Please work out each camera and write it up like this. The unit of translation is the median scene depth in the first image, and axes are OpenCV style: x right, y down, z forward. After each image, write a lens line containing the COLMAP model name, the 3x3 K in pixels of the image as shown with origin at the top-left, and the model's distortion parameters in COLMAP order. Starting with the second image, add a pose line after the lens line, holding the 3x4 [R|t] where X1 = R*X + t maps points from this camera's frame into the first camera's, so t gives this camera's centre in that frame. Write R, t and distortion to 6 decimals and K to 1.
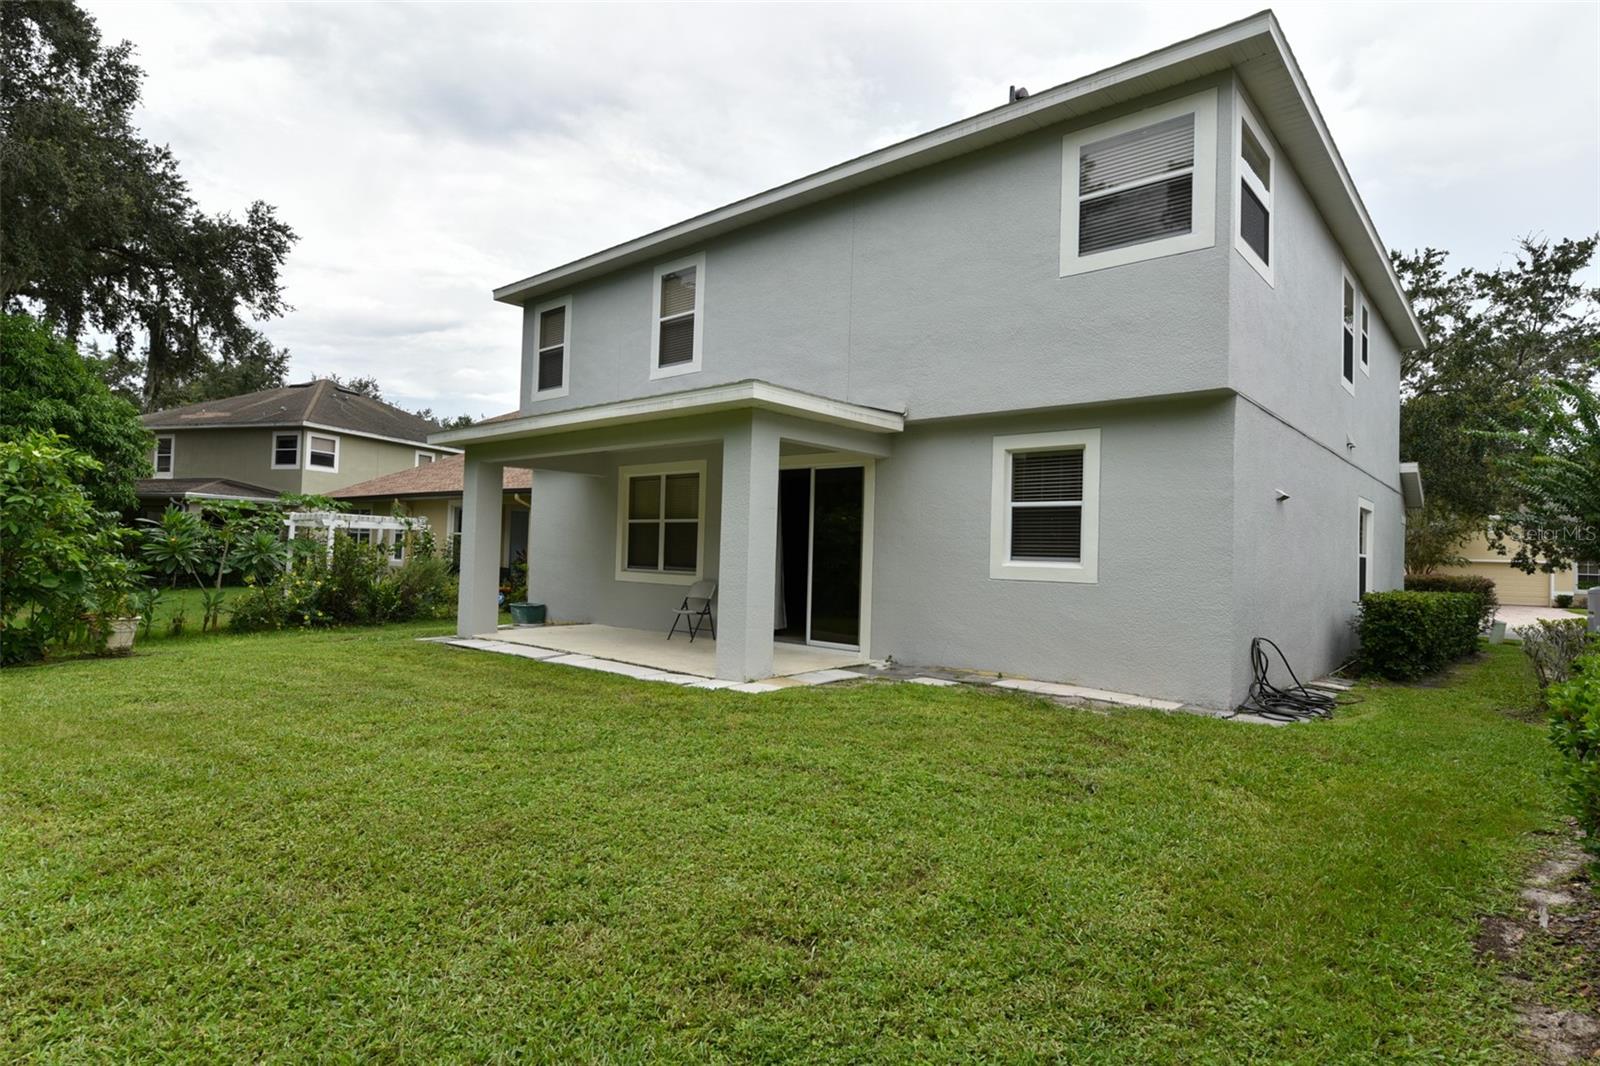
lens RADIAL K [[859.6, 0, 800.0], [0, 859.6, 533.0], [0, 0, 1]] dist [-0.005035, -0.000905]
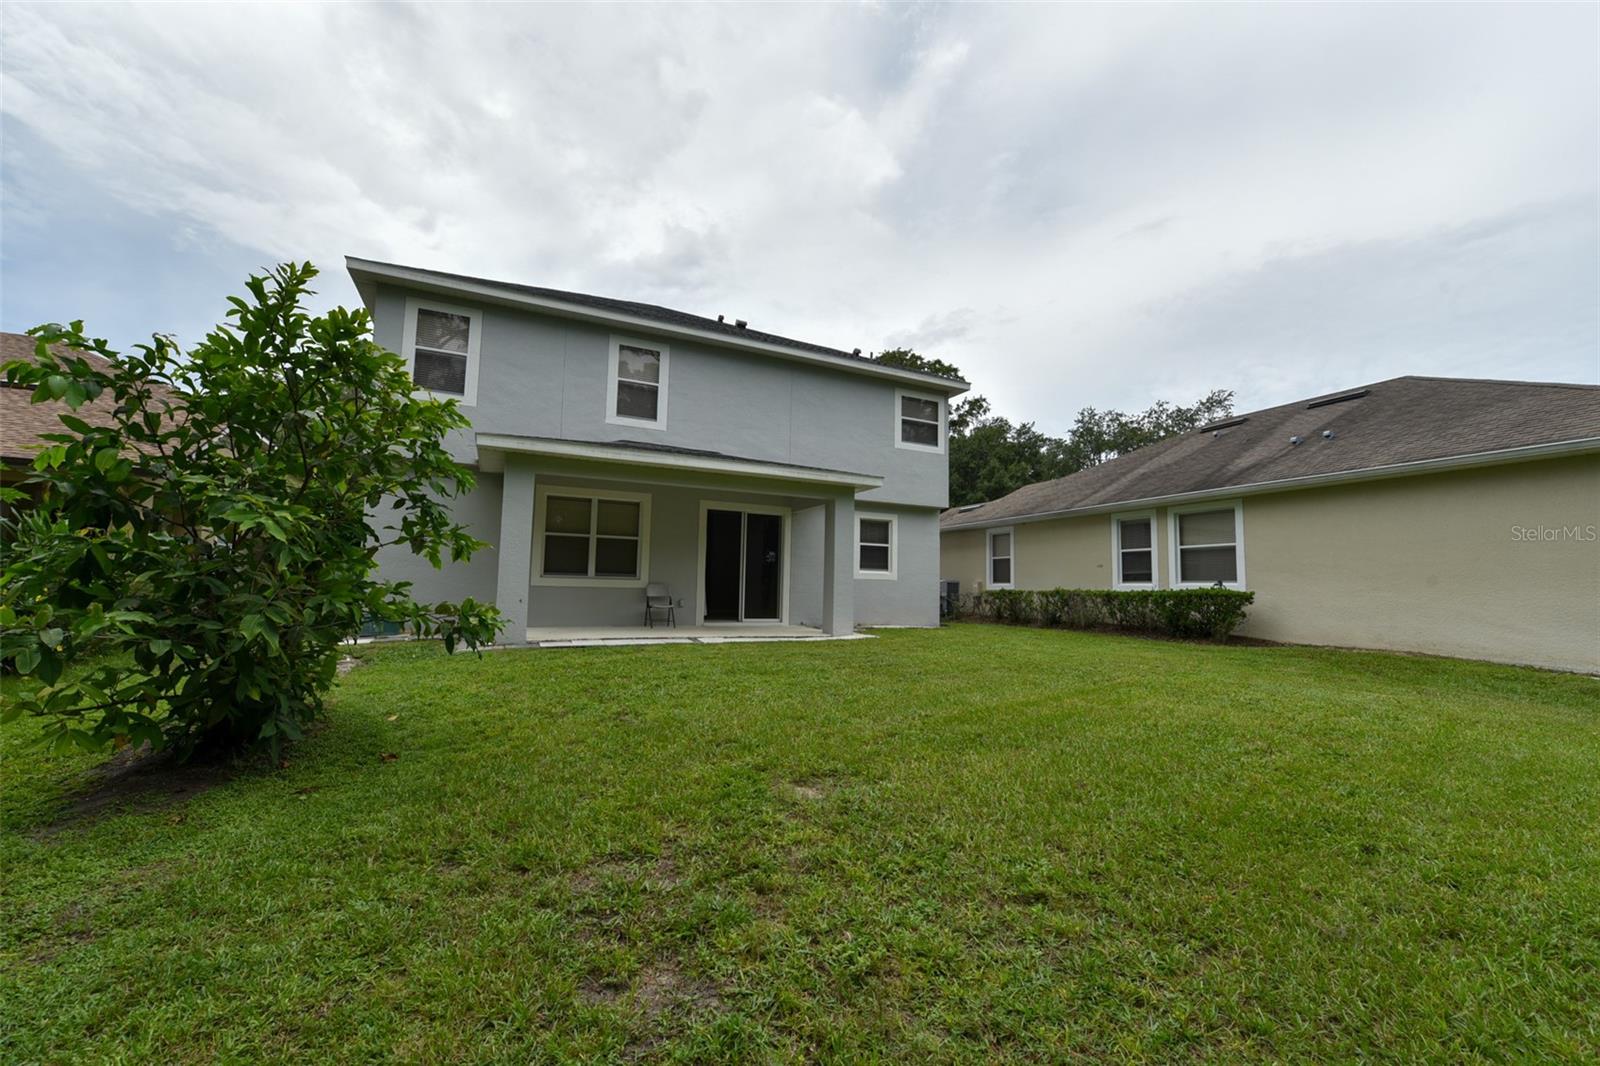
lens RADIAL K [[637.8, 0, 804.4], [0, 637.8, 537.5], [0, 0, 1]] dist [-0.002759, -0.000242]
pose [[0.385947, 0.054540, 0.920907, -0.991206], [-0.034862, 0.998400, -0.044519, 0.020566], [-0.921862, -0.014923, 0.387231, 0.414635]]
